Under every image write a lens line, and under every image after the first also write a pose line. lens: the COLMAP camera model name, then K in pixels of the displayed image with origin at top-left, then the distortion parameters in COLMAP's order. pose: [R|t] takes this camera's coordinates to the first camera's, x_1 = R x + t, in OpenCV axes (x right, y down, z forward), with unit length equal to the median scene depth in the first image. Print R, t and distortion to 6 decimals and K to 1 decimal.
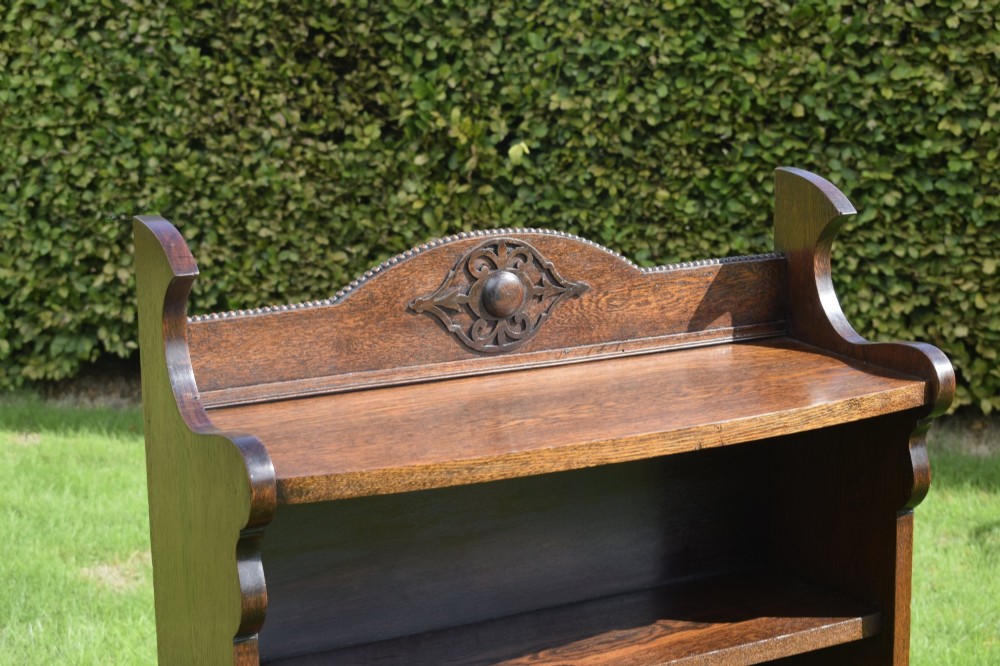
lens RADIAL K [[1862.2, 0, 500.0], [0, 1862.2, 333.0], [0, 0, 1]] dist [-0.014750, -0.053986]
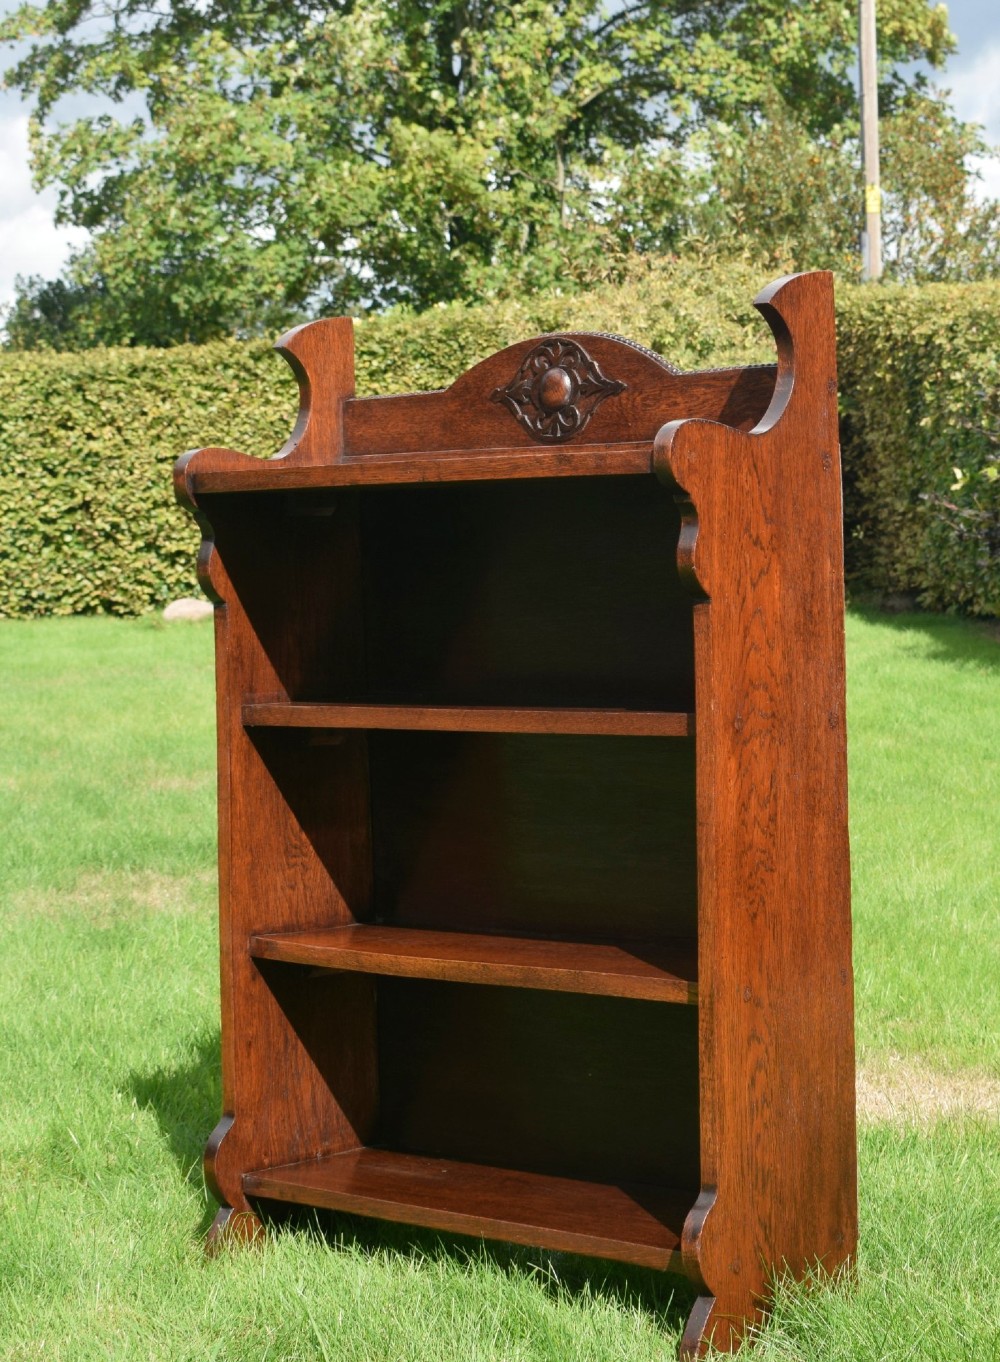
lens RADIAL K [[3148.8, 0, 611.4], [0, 3148.8, 674.7], [0, 0, 1]] dist [0.011130, -0.351931]
pose [[0.332218, 0.035931, -0.942518, 0.698815], [-0.168634, 0.985436, -0.021872, 0.071470], [0.928005, 0.166207, 0.333438, 0.169802]]
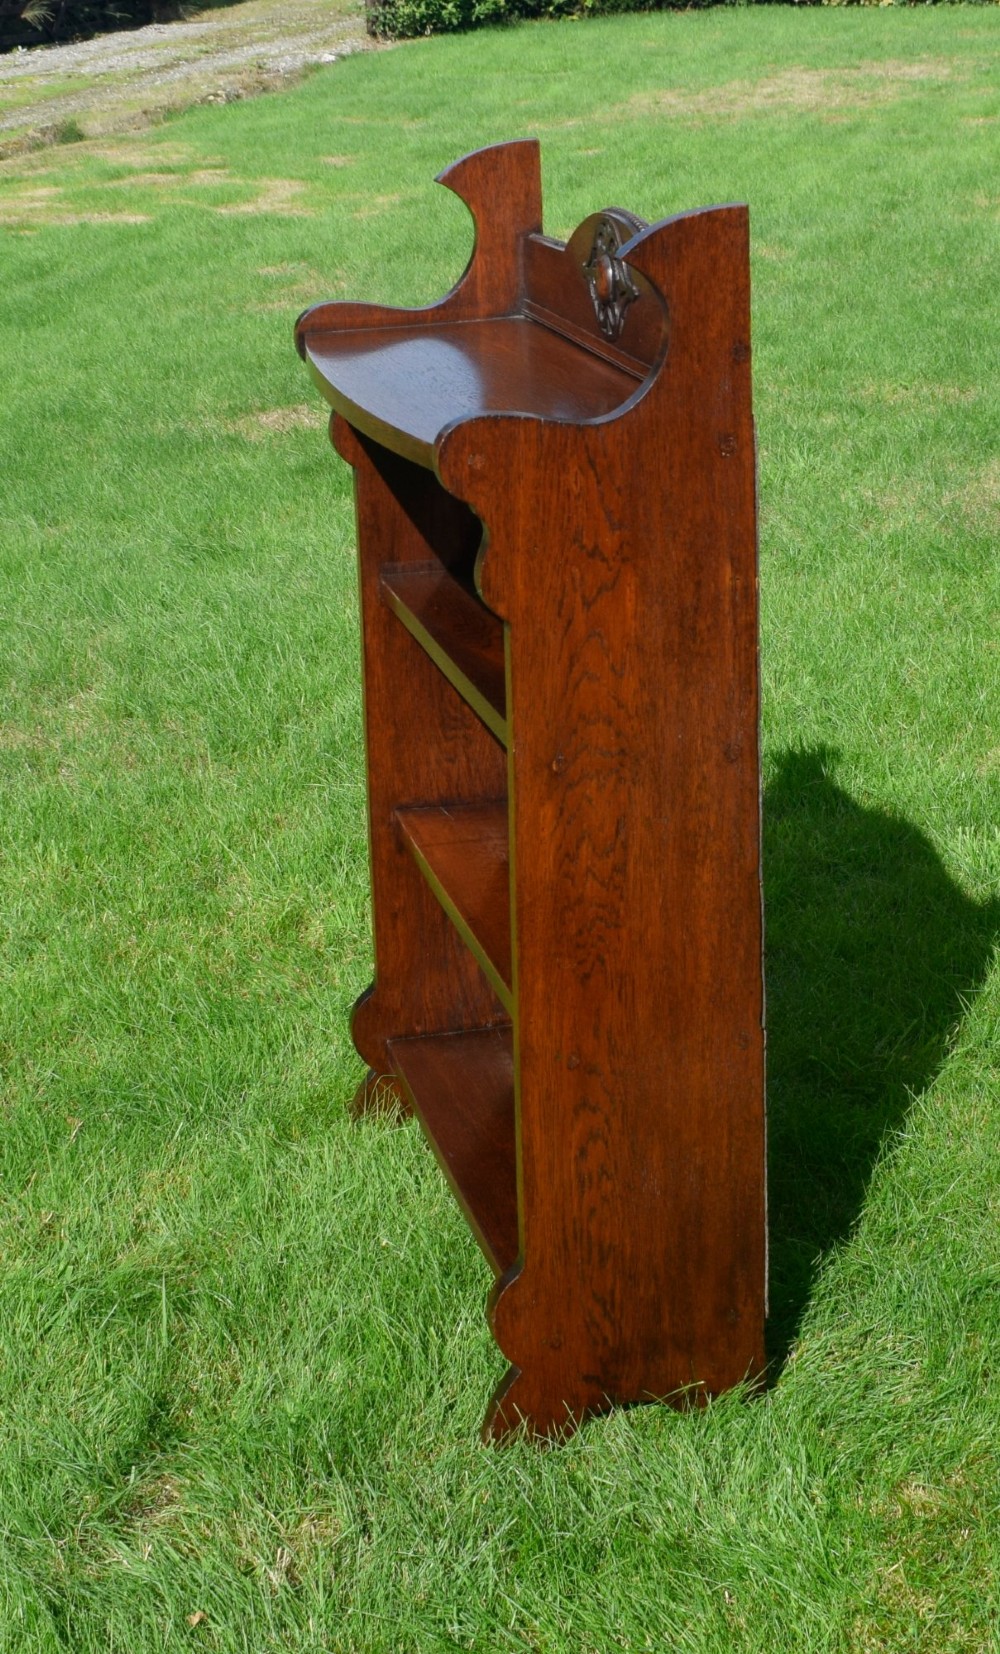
lens RADIAL K [[2912.3, 0, 529.6], [0, 2912.3, 767.2], [0, 0, 1]] dist [-0.019850, 0.324155]
pose [[-0.262908, 0.296389, -0.918168, 0.564838], [-0.158331, 0.925491, 0.344089, -0.114847], [0.951741, 0.235839, -0.196391, 0.513224]]
